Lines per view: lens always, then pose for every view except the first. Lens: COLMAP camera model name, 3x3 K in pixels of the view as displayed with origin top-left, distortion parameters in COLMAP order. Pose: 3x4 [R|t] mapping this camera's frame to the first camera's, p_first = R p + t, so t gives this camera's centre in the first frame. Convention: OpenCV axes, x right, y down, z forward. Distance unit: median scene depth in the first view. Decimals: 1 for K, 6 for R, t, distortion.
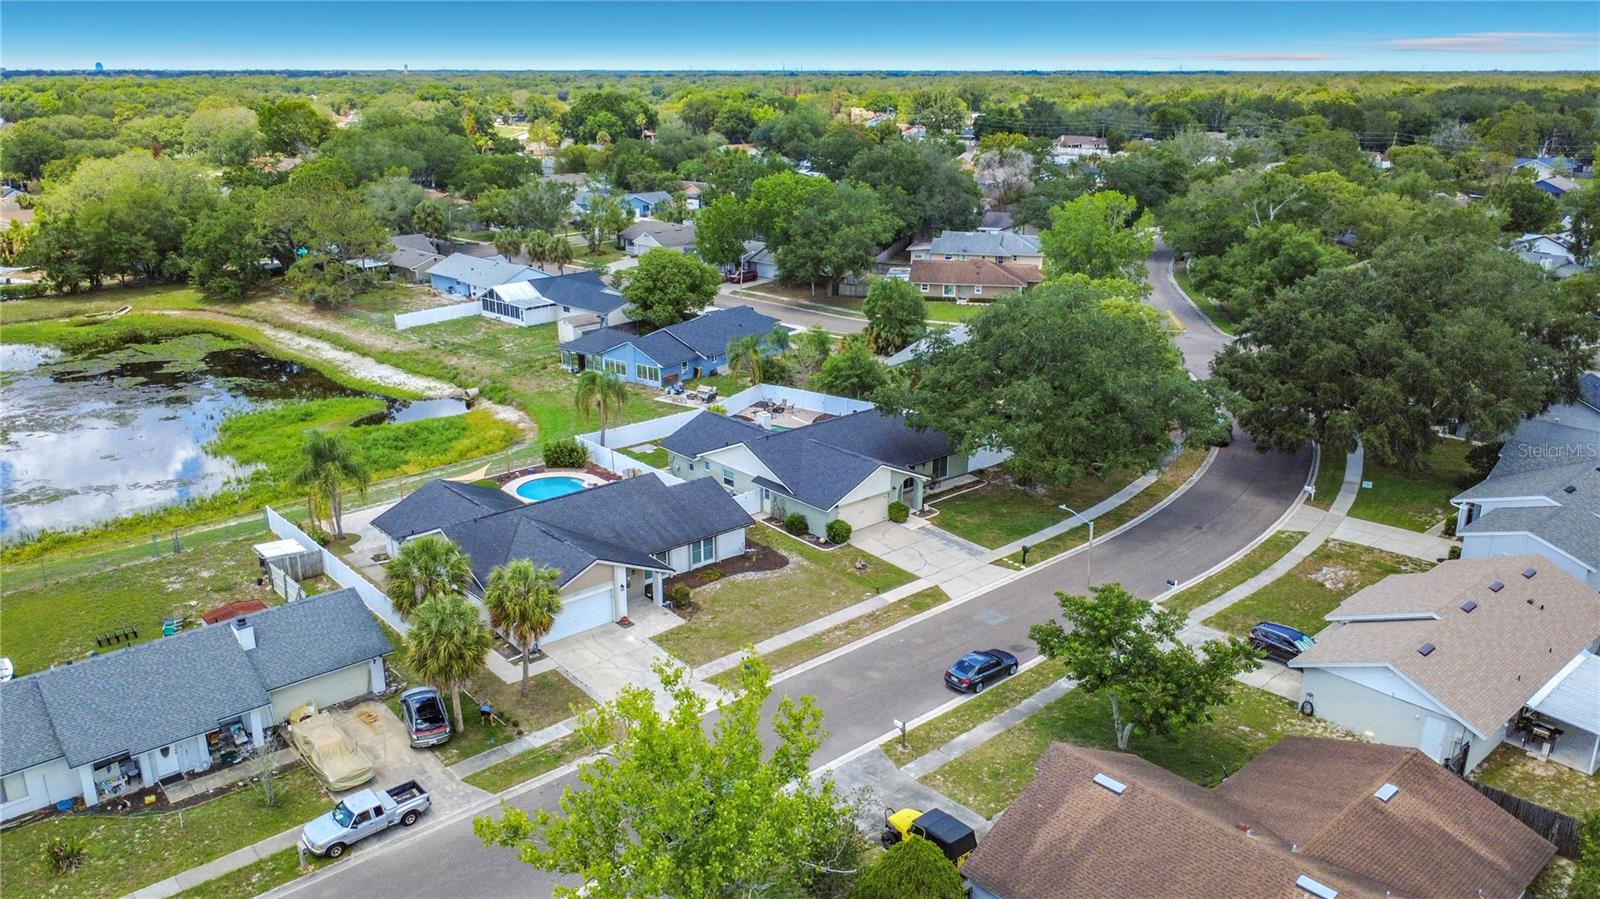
lens RADIAL K [[1164.8, 0, 800.0], [0, 1164.8, 449.5], [0, 0, 1]] dist [0.006198, 0.000934]
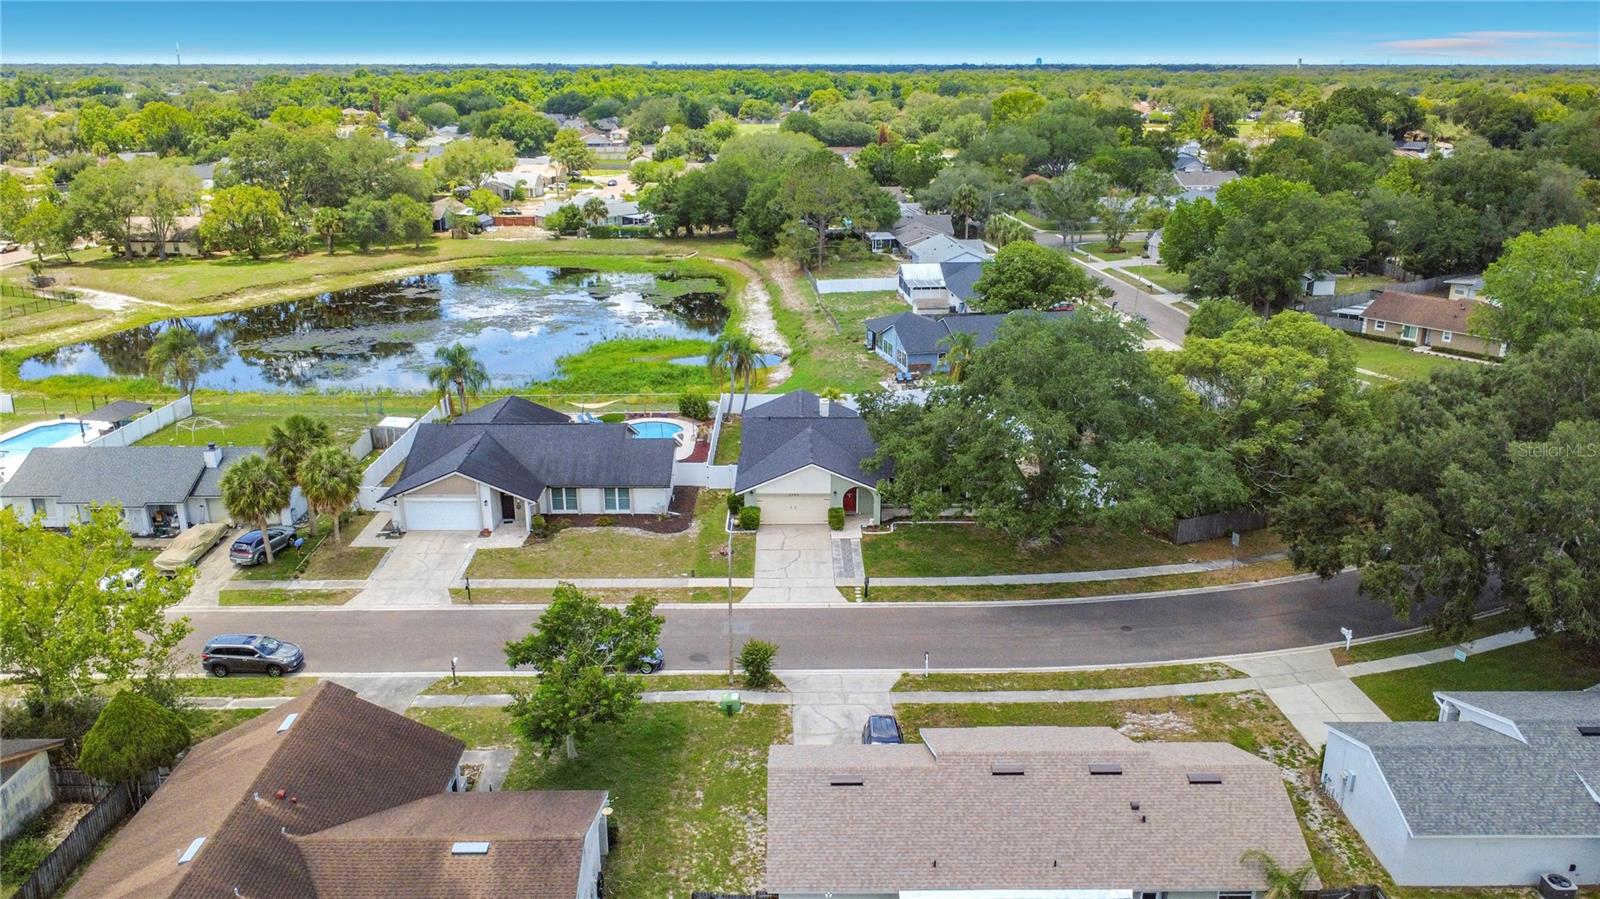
lens RADIAL K [[1164.8, 0, 800.0], [0, 1164.8, 449.5], [0, 0, 1]] dist [0.006198, 0.000934]
pose [[0.762018, 0.204392, -0.614453, 0.672013], [-0.201824, 0.976580, 0.074557, -0.069997], [0.615301, 0.067198, 0.785423, 0.244530]]
